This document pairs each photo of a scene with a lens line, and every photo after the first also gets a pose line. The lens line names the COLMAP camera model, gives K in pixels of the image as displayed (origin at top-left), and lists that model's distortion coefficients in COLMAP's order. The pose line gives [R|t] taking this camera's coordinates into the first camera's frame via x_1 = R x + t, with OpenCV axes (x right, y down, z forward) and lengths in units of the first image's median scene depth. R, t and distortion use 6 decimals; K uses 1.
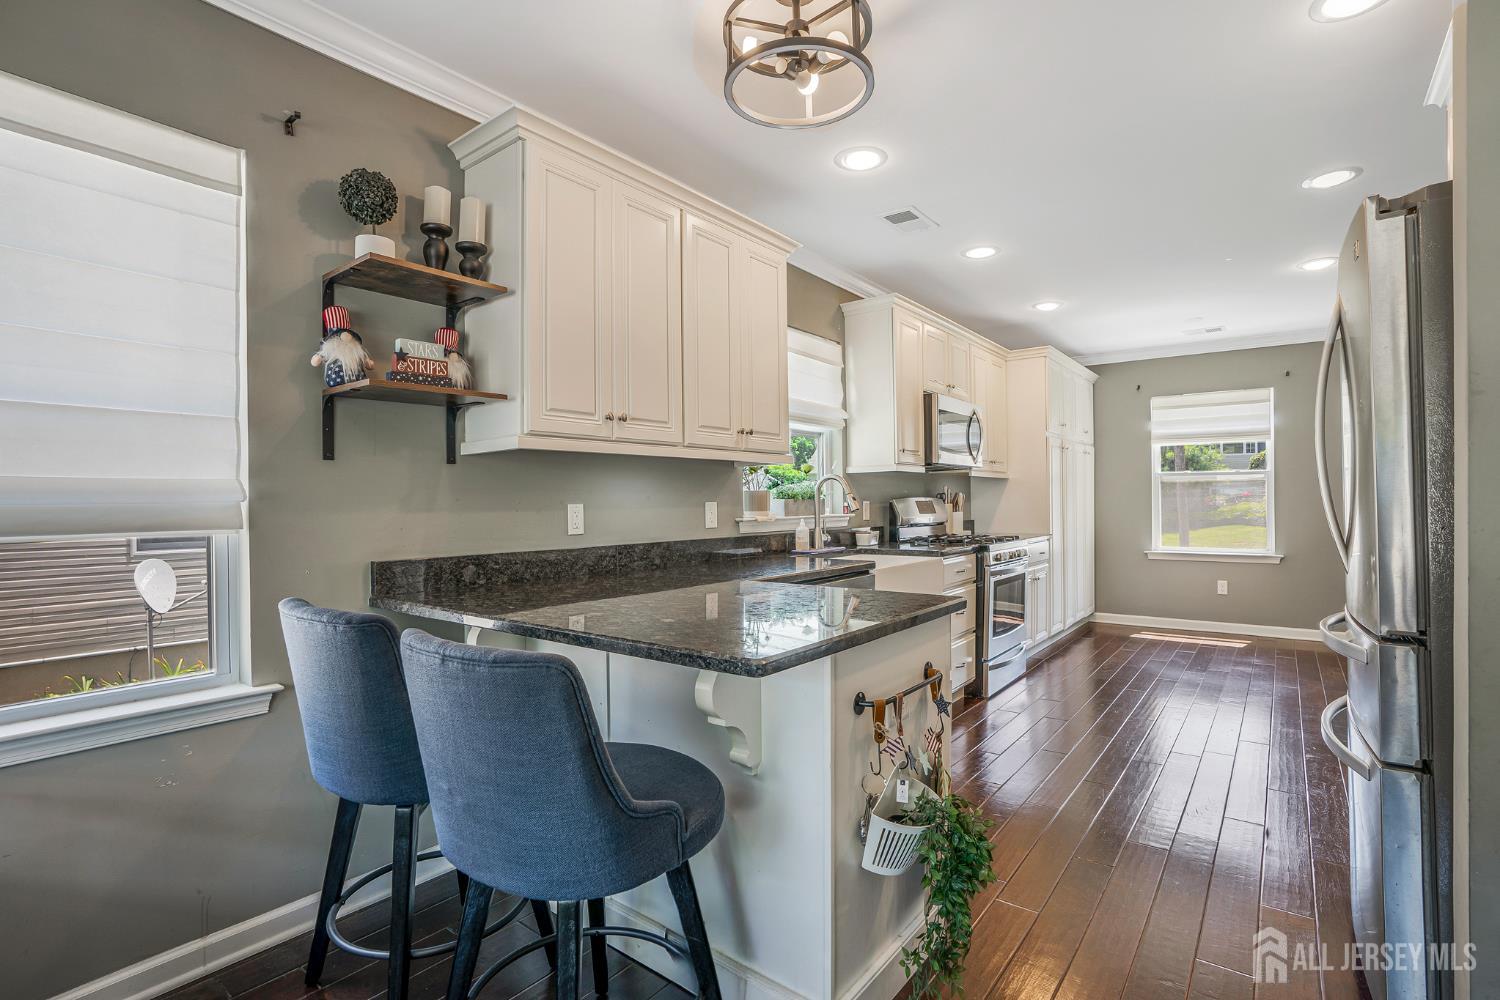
lens RADIAL K [[706.3, 0, 735.8], [0, 706.3, 490.5], [0, 0, 1]] dist [-0.051365, 0.031964]
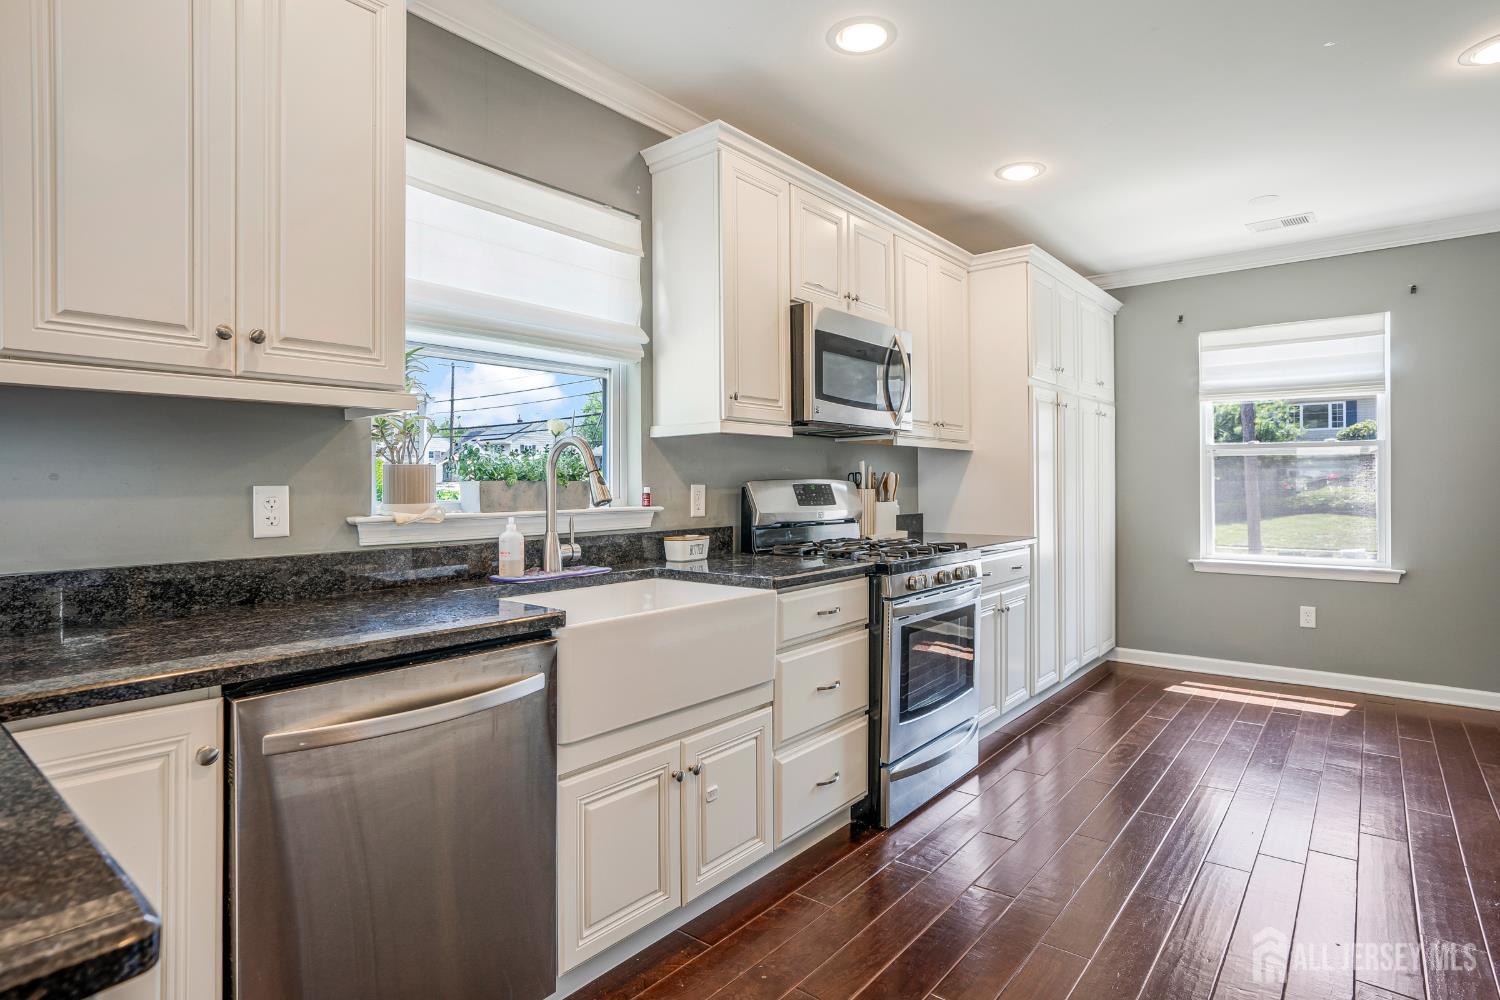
lens RADIAL K [[730.0, 0, 751.9], [0, 730.0, 468.9], [0, 0, 1]] dist [-0.045939, 0.022585]
pose [[0.999113, 0.003254, -0.041976, 0.231346], [-0.003406, 0.999988, -0.003553, 0.003258], [0.041964, 0.003693, 0.999112, 0.342488]]
